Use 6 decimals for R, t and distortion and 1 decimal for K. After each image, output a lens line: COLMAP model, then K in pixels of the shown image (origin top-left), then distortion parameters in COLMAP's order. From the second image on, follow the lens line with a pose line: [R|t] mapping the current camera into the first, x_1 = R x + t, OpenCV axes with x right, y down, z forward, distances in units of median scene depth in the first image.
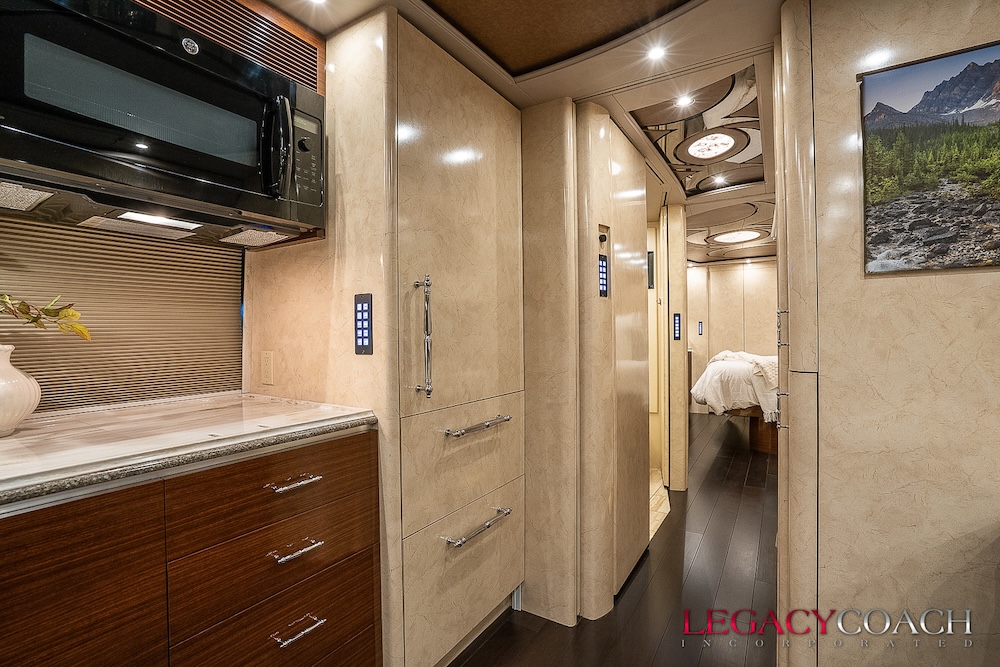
lens RADIAL K [[463.8, 0, 500.6], [0, 463.8, 332.9], [0, 0, 1]] dist [-0.046719, 0.015500]
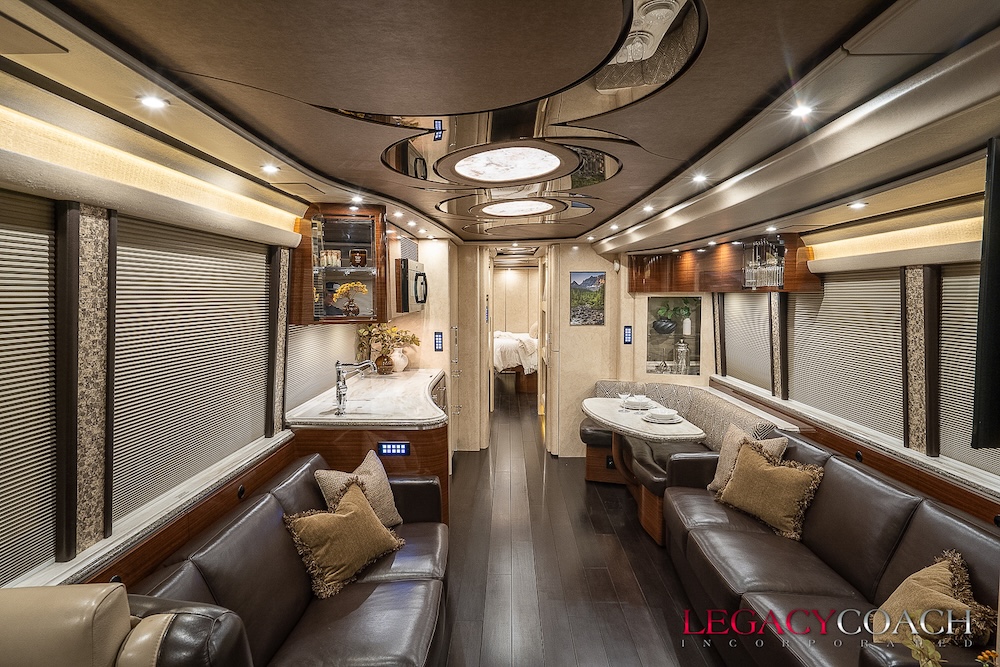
lens RADIAL K [[546.0, 0, 495.9], [0, 546.0, 334.2], [0, 0, 1]] dist [-0.021417, 0.015869]
pose [[0.861909, -0.029674, 0.506193, -1.803978], [-0.006948, 0.997501, 0.070306, -0.324816], [-0.507015, -0.064114, 0.859549, -2.310149]]
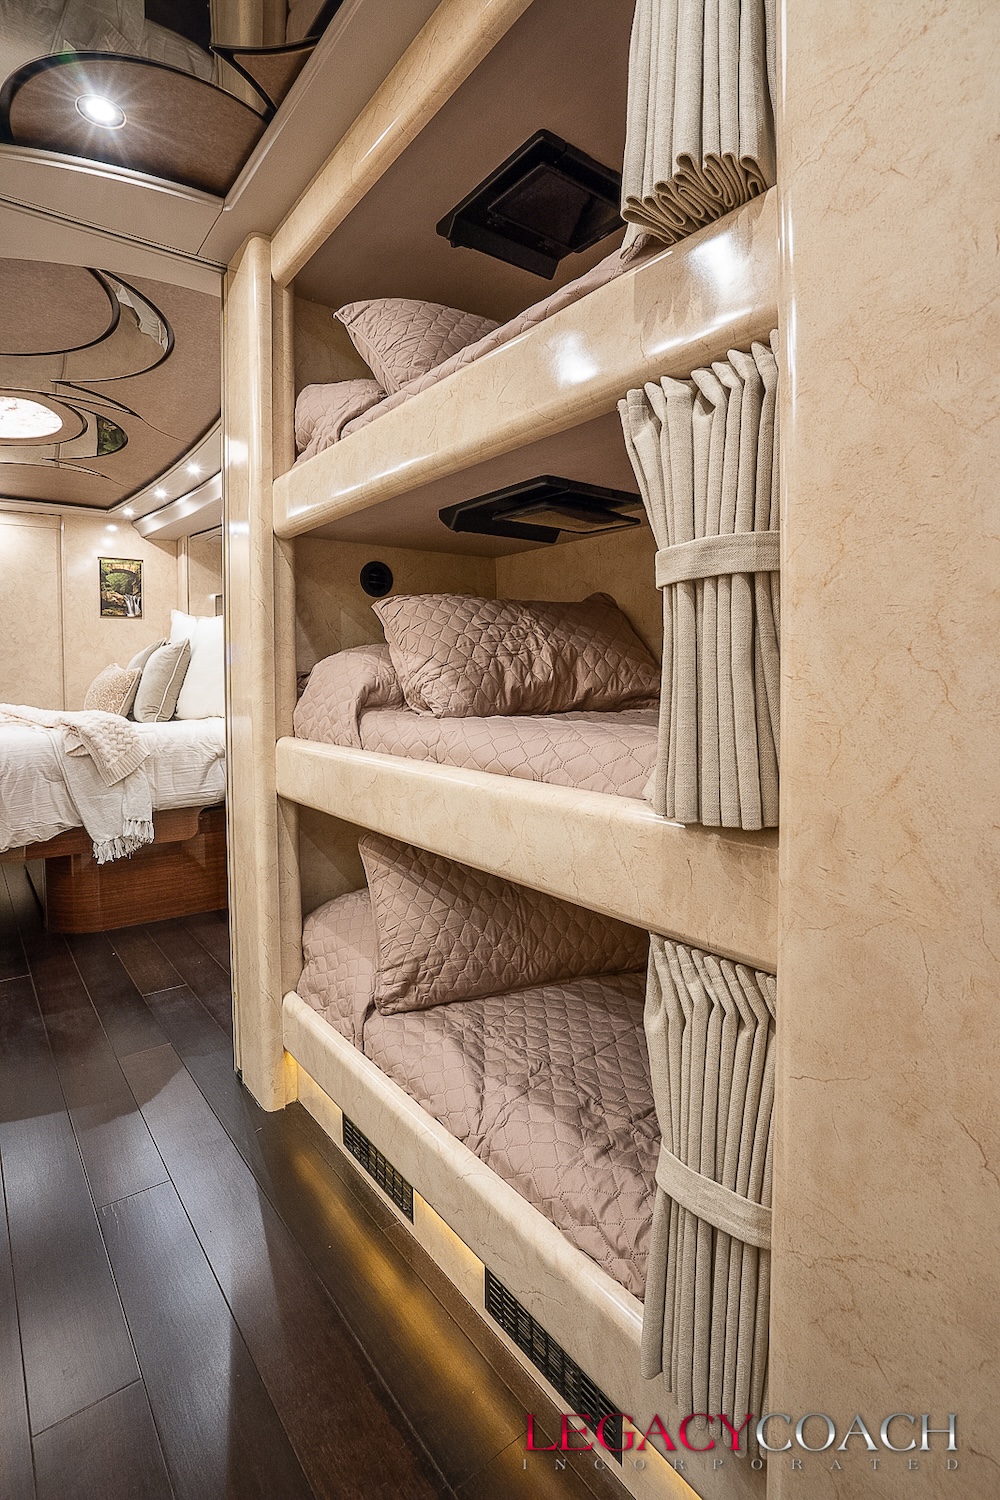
lens RADIAL K [[735.5, 0, 499.1], [0, 735.5, 682.9], [0, 0, 1]] dist [-0.047523, 0.016559]
pose [[0.358039, -0.010273, 0.933650, 0.278343], [0.009004, 0.999931, 0.007550, 0.081594], [-0.933663, 0.005704, 0.358107, 1.312376]]
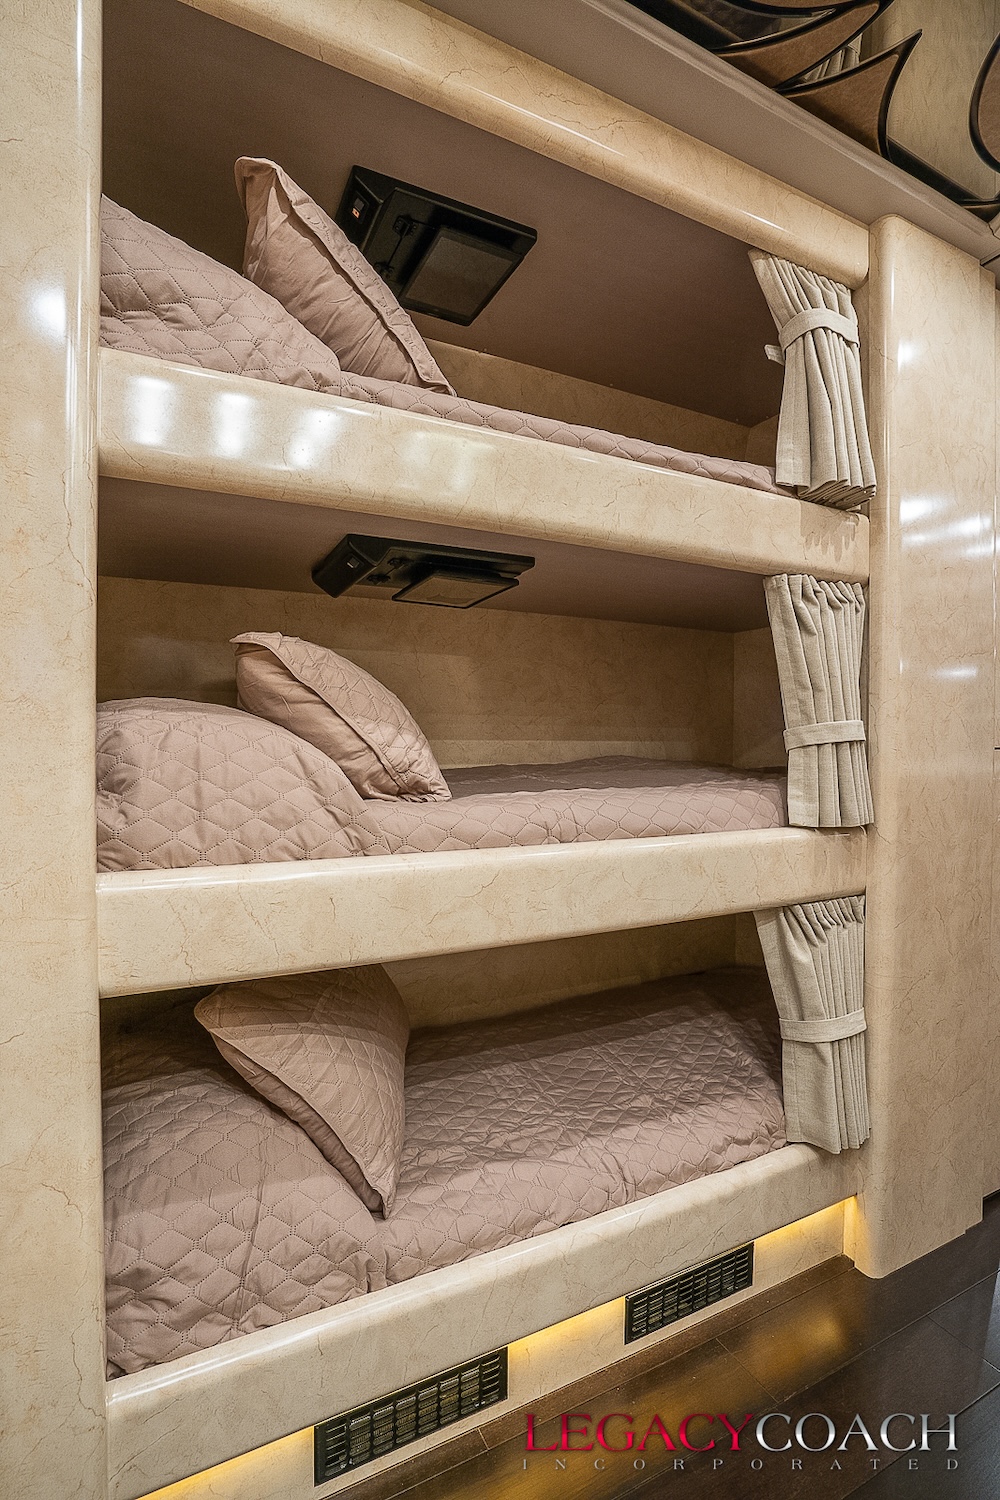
lens RADIAL K [[695.7, 0, 500.0], [0, 695.7, 756.0], [0, 0, 1]] dist [-0.046719, 0.015500]
pose [[-0.845932, 0.004466, 0.533271, 0.749966], [0.010828, 0.999903, 0.008803, 0.078117], [-0.533180, 0.013221, -0.845898, 2.479454]]
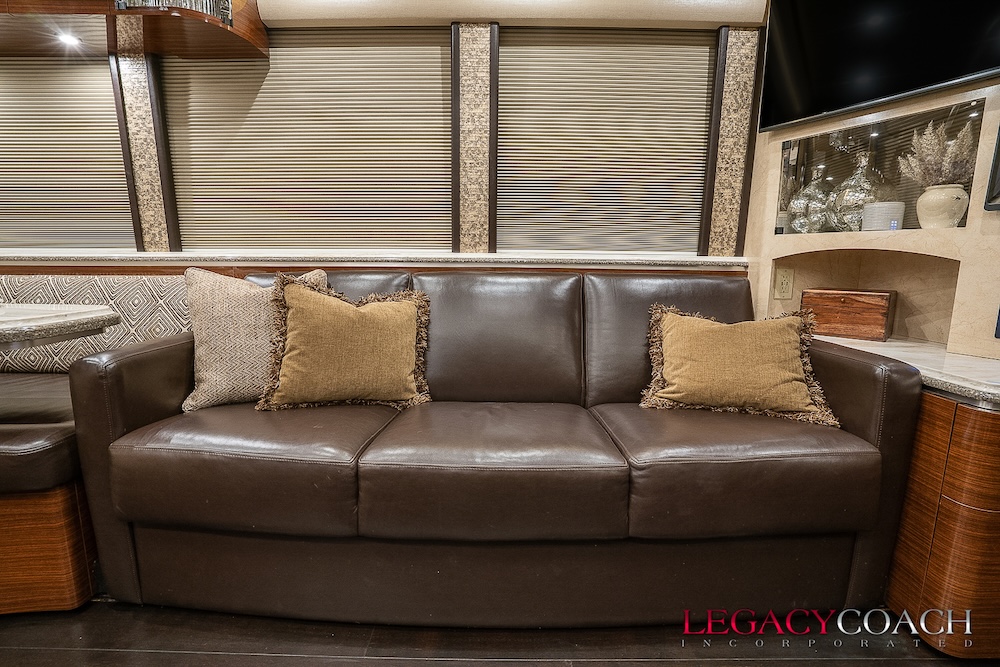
lens RADIAL K [[463.8, 0, 498.1], [0, 463.8, 325.3], [0, 0, 1]] dist [-0.046719, 0.015500]
pose [[-0.531709, -0.116479, 0.838879, -0.875830], [-0.005927, 0.990985, 0.133842, 0.223409], [-0.846906, 0.066193, -0.527606, -0.790071]]
